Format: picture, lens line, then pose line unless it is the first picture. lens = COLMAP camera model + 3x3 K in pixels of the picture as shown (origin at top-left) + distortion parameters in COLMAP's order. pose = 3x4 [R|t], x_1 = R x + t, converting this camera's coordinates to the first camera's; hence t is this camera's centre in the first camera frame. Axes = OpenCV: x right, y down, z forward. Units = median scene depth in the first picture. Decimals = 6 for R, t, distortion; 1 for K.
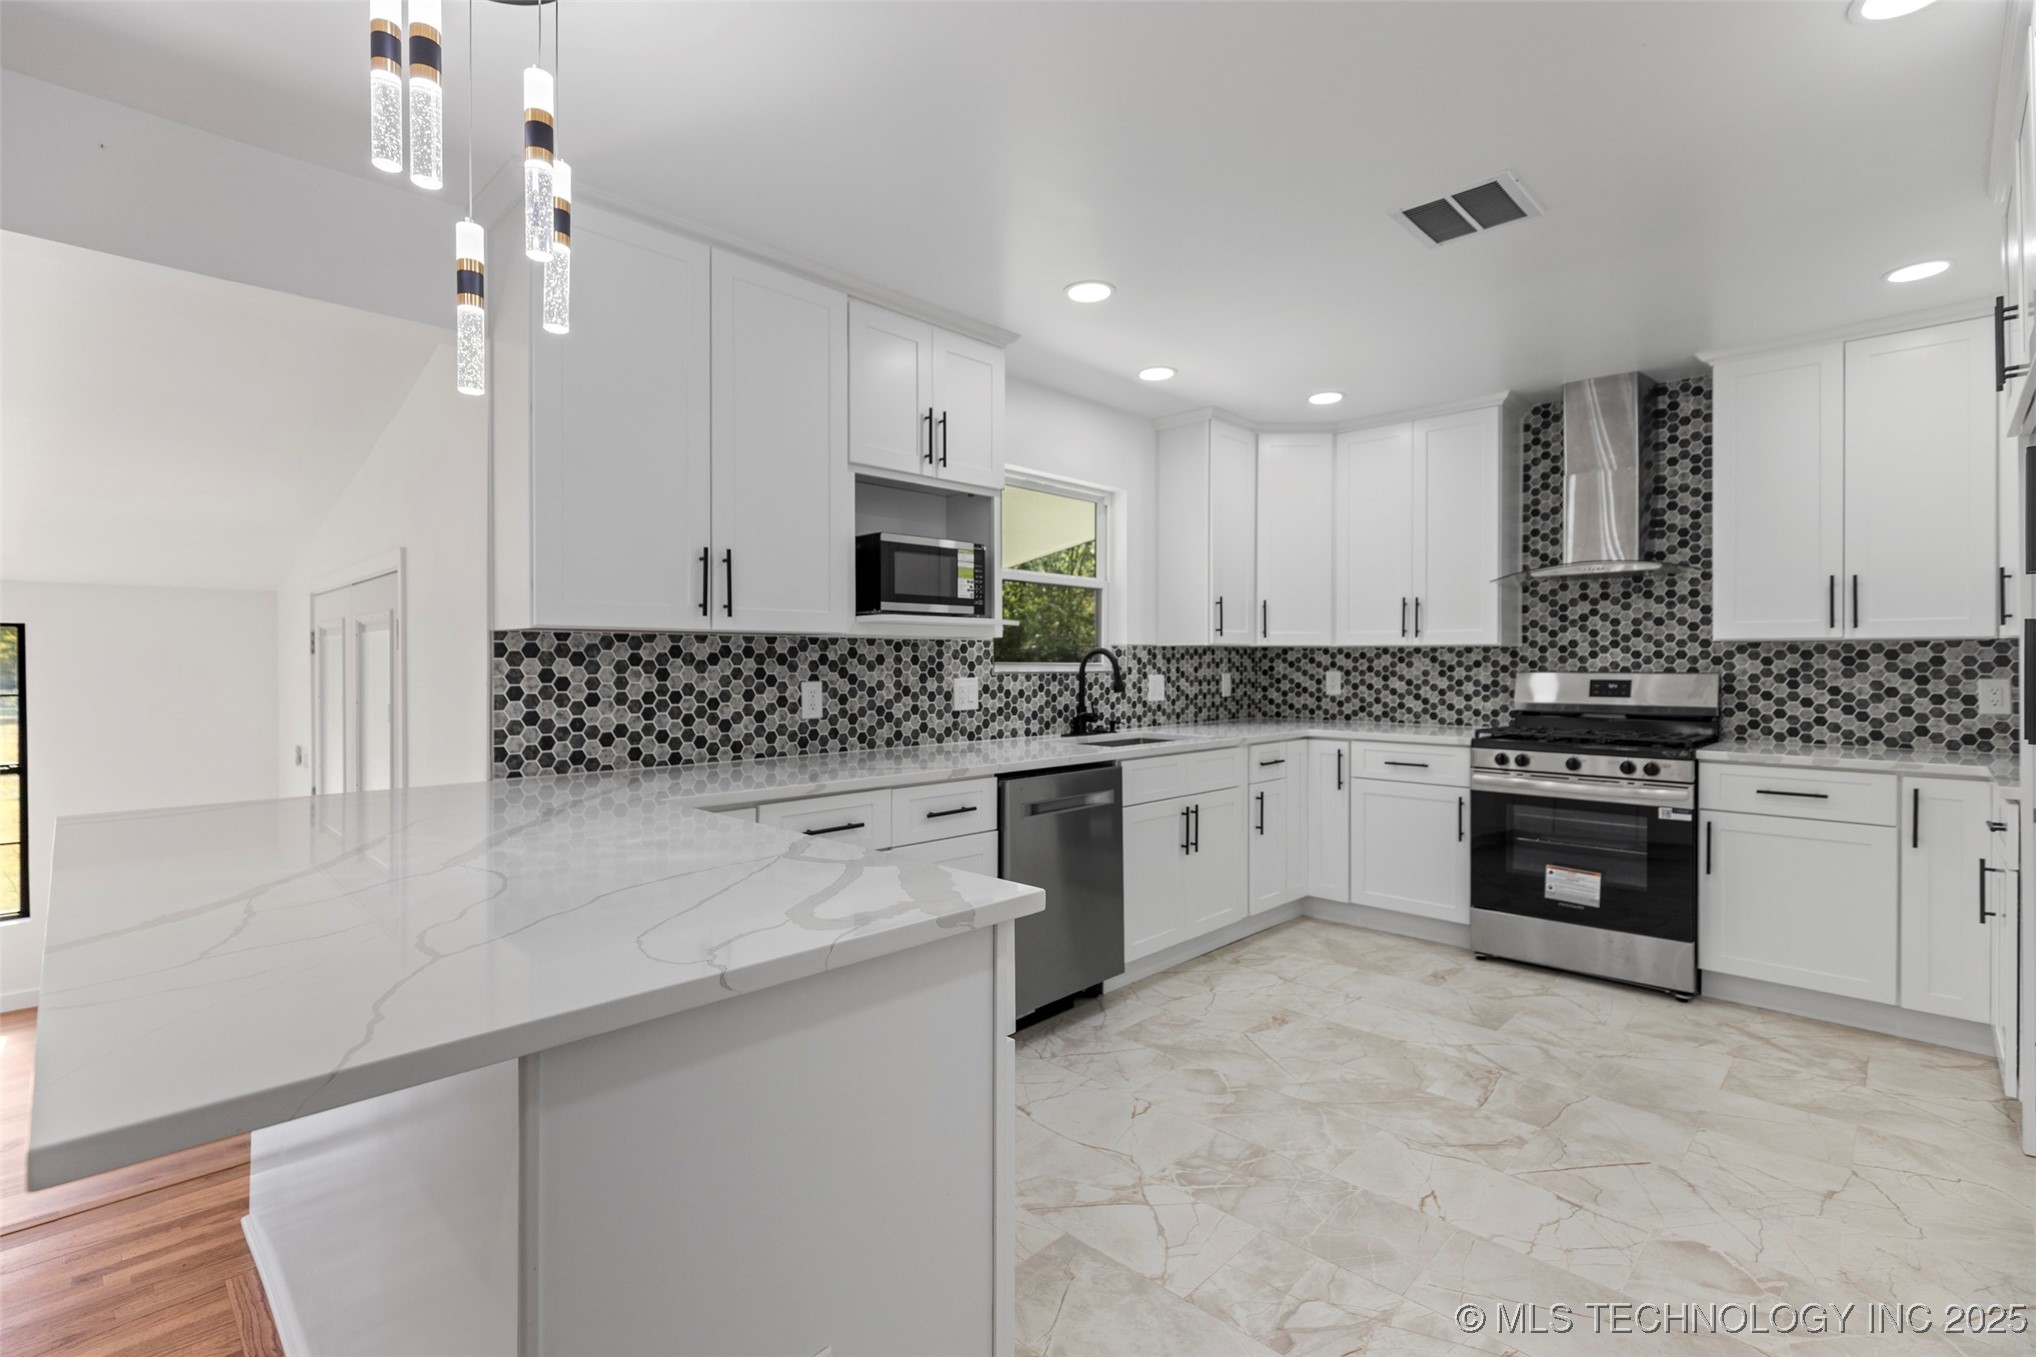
lens RADIAL K [[918.8, 0, 1029.1], [0, 918.8, 665.8], [0, 0, 1]] dist [0.013969, -0.007863]
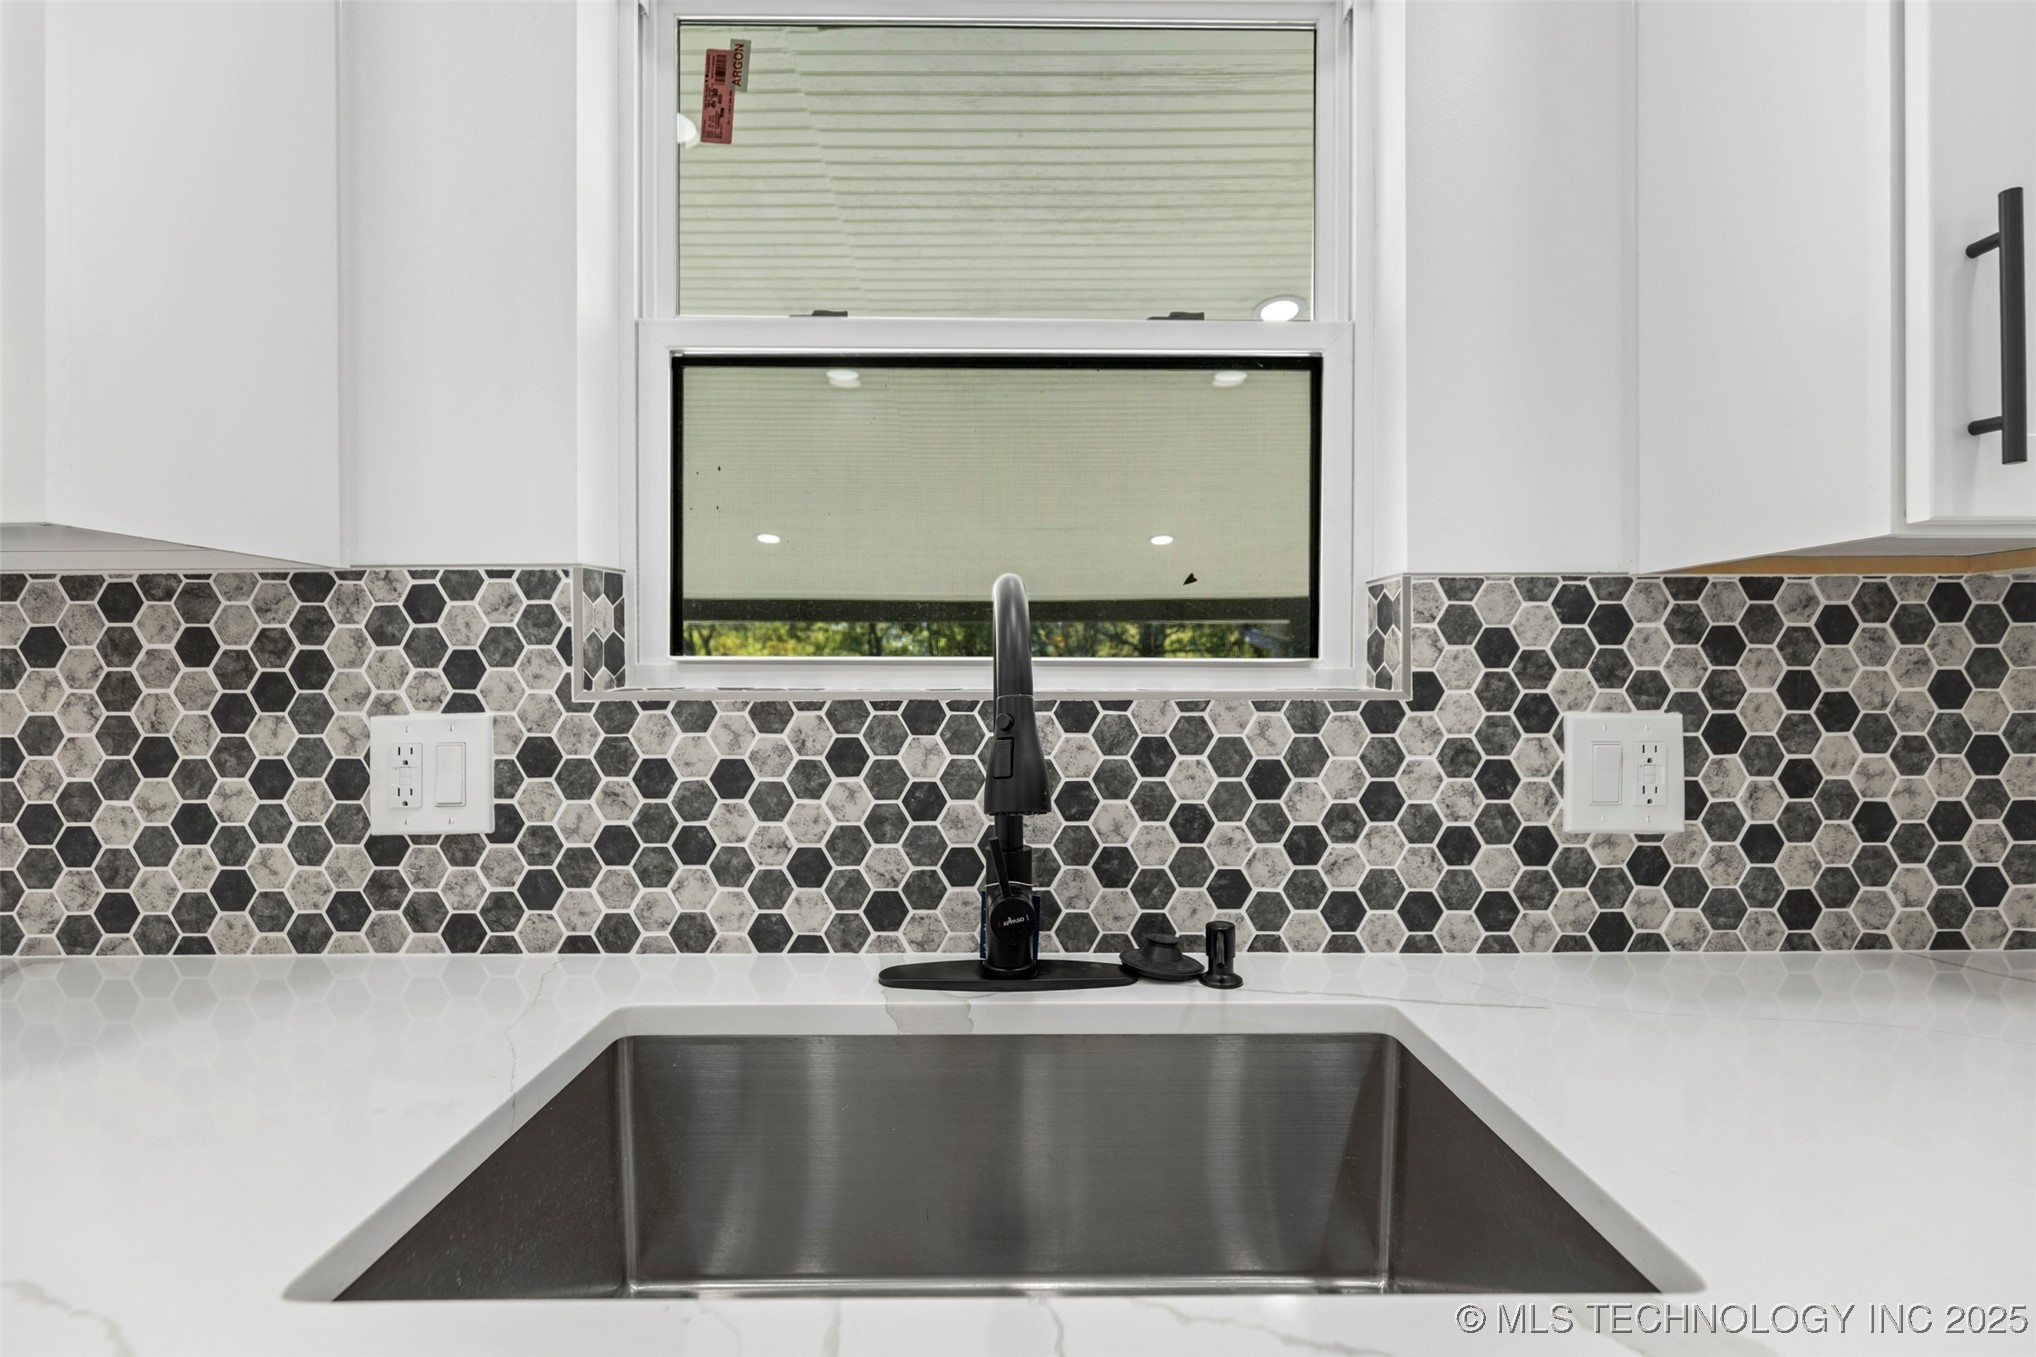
lens RADIAL K [[918.8, 0, 1013.7], [0, 918.8, 652.4], [0, 0, 1]] dist [0.013969, -0.007863]
pose [[0.702186, -0.012612, -0.711882, 0.243220], [-0.000896, 0.999827, -0.018598, 0.000276], [0.711993, 0.013697, 0.702053, 0.943827]]
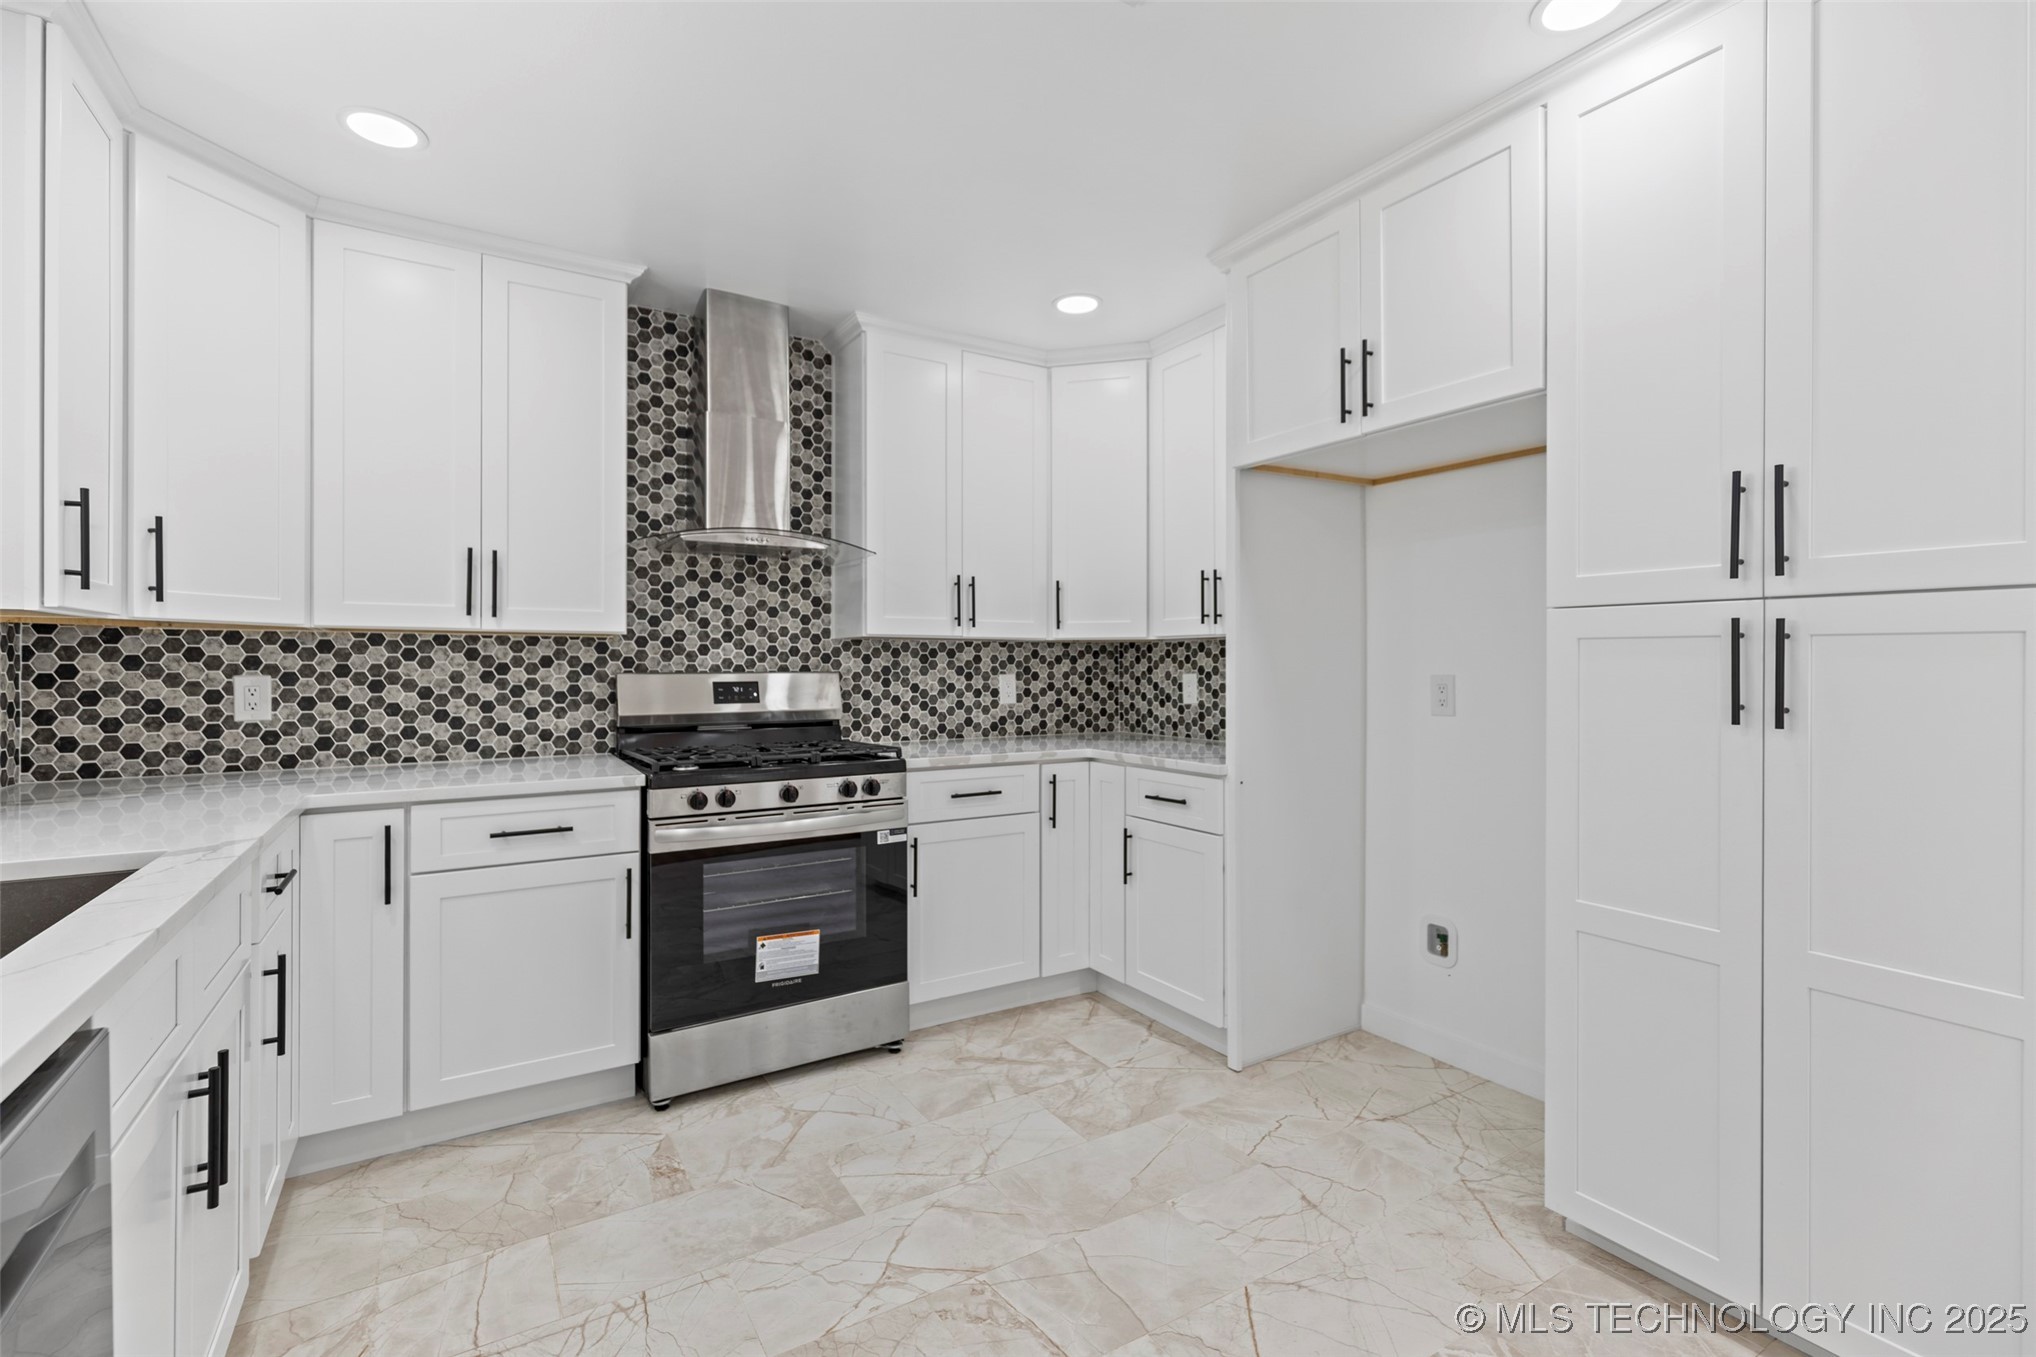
lens RADIAL K [[918.8, 0, 1011.5], [0, 918.8, 663.7], [0, 0, 1]] dist [0.013969, -0.007863]
pose [[0.247612, 0.000813, 0.968859, -0.091949], [0.003854, 0.999991, -0.001824, 0.002284], [-0.968852, 0.004186, 0.247607, 0.623929]]
